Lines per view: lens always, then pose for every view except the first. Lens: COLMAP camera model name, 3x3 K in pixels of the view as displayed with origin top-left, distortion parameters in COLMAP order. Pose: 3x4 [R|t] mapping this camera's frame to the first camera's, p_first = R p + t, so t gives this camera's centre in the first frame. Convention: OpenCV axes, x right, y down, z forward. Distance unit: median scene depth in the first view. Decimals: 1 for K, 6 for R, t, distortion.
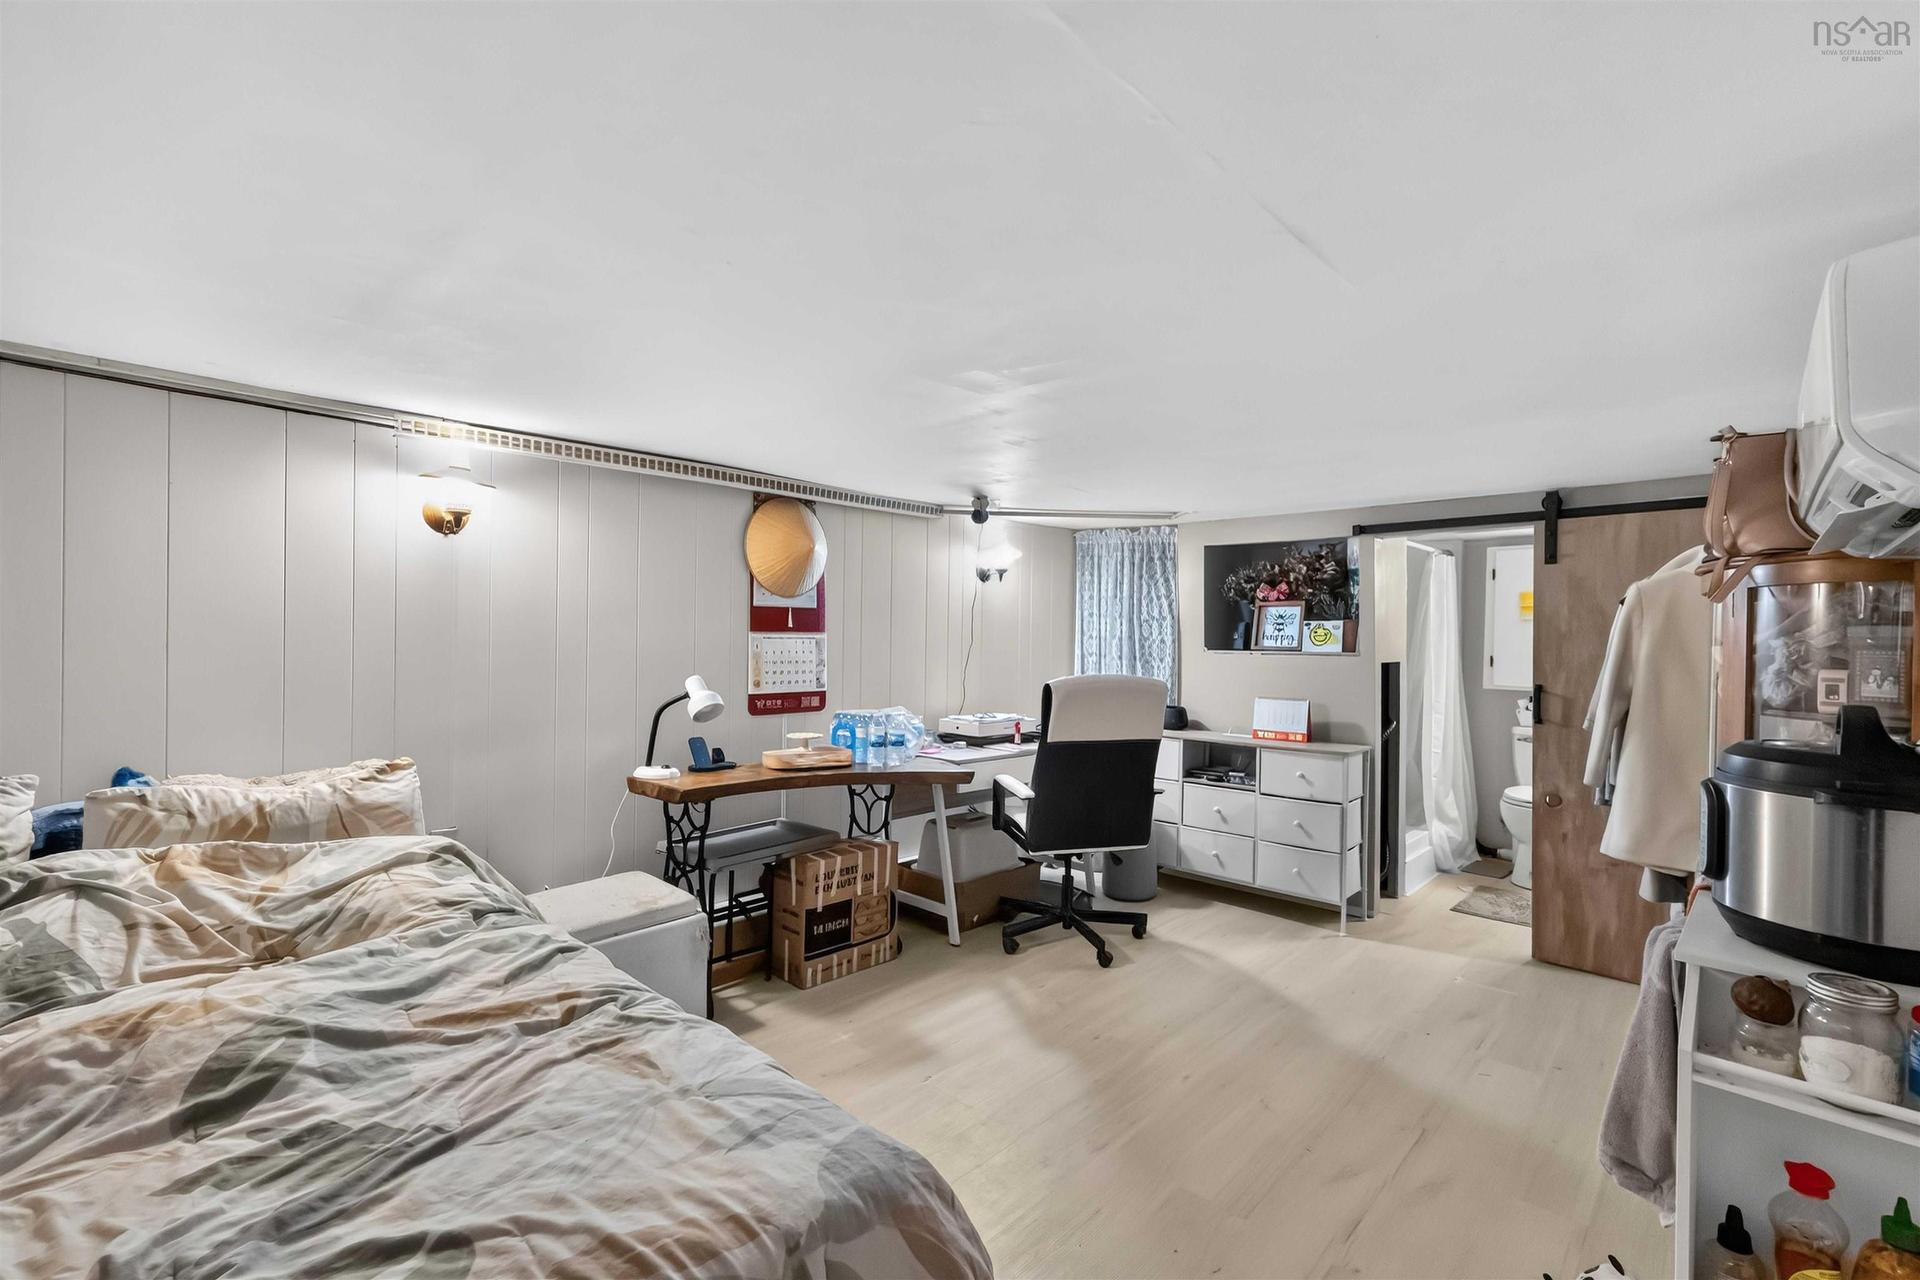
lens RADIAL K [[823.6, 0, 965.4], [0, 823.6, 643.5], [0, 0, 1]] dist [0.002891, -0.000084]
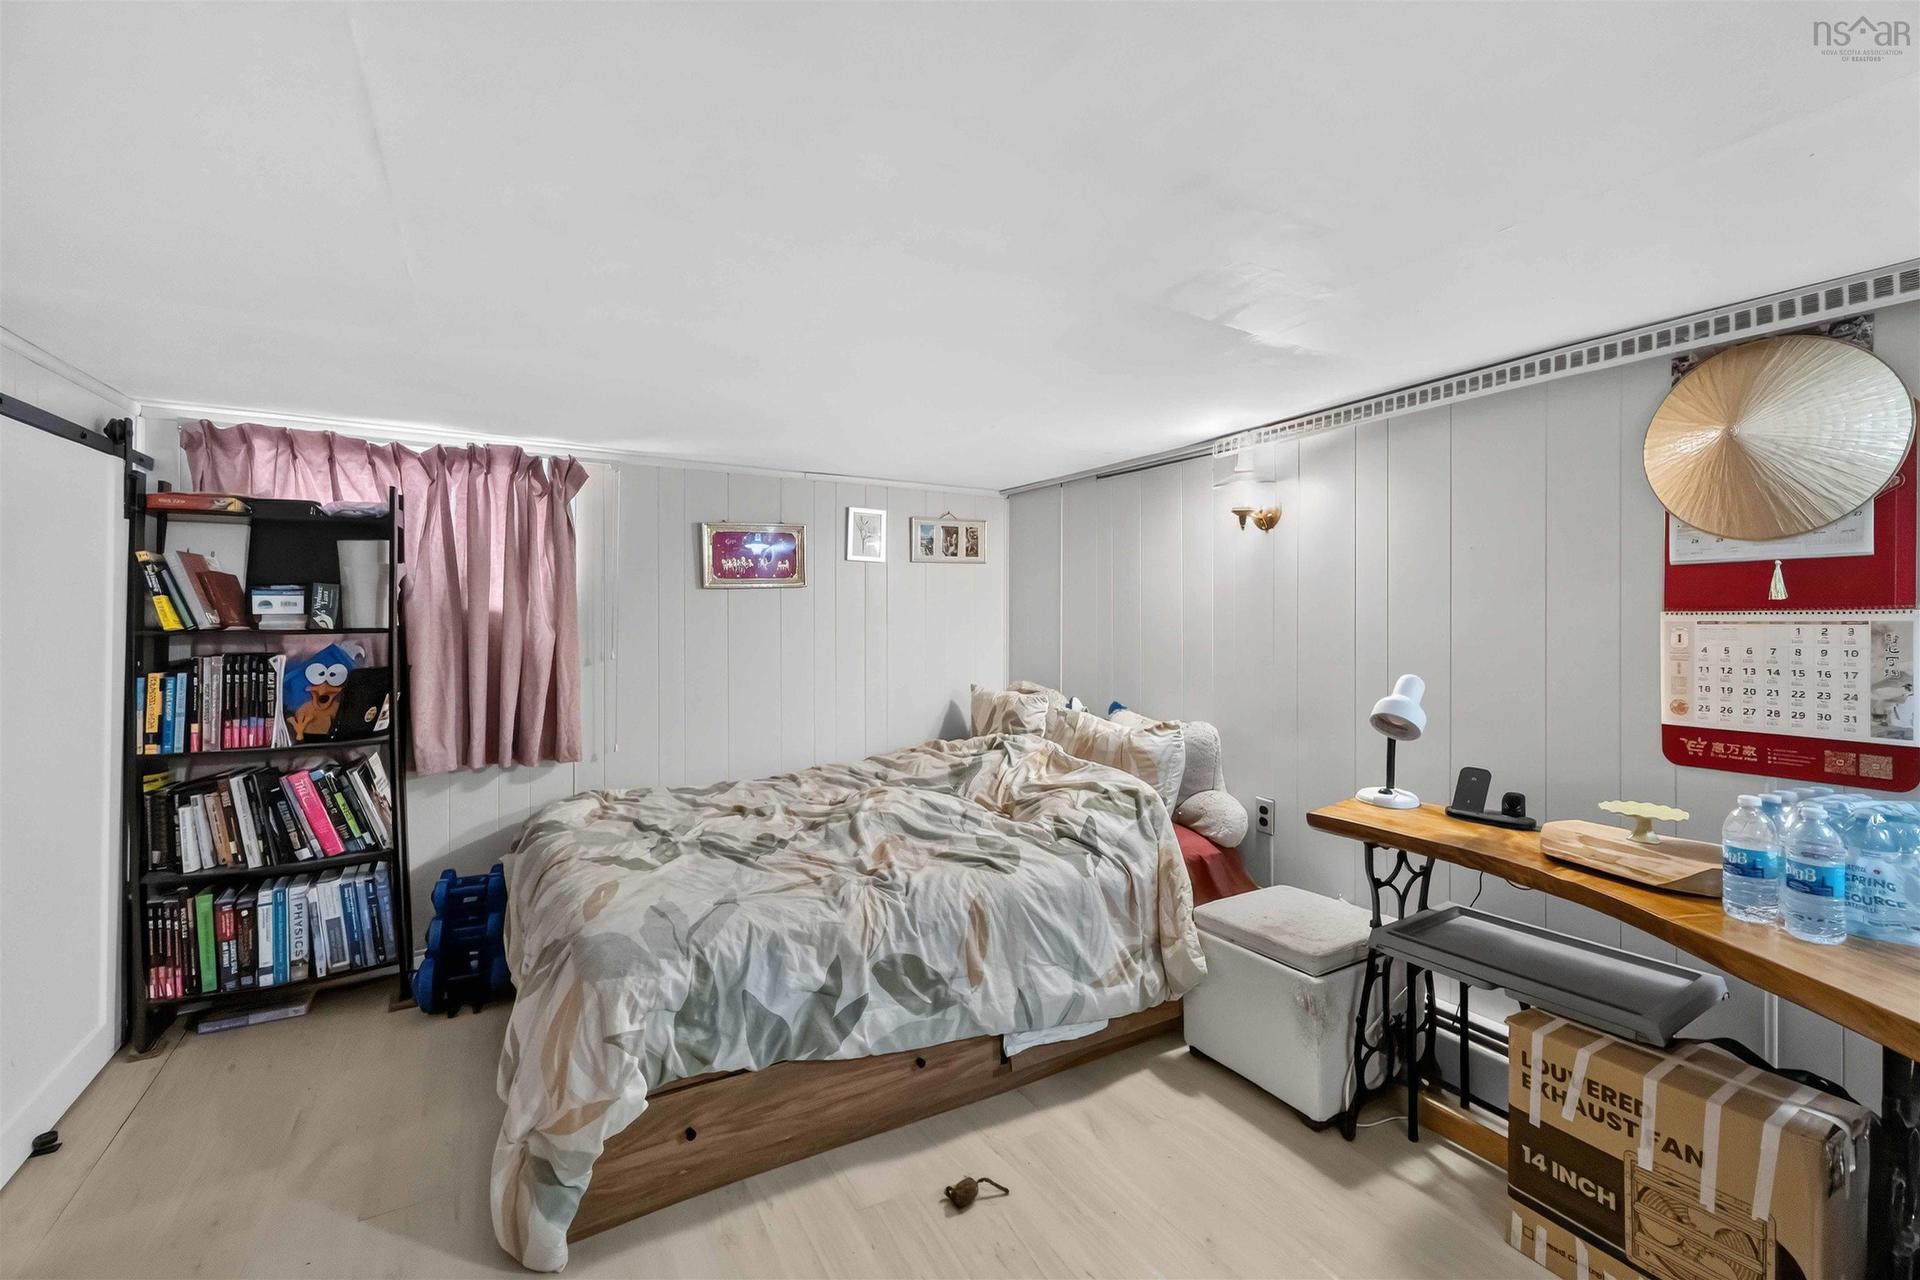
lens RADIAL K [[823.6, 0, 966.1], [0, 823.6, 622.8], [0, 0, 1]] dist [0.002891, -0.000084]
pose [[-0.288280, -0.011617, -0.957476, 0.425859], [-0.011951, 0.999892, -0.008533, 0.003951], [0.957472, 0.008983, -0.288388, 0.747405]]
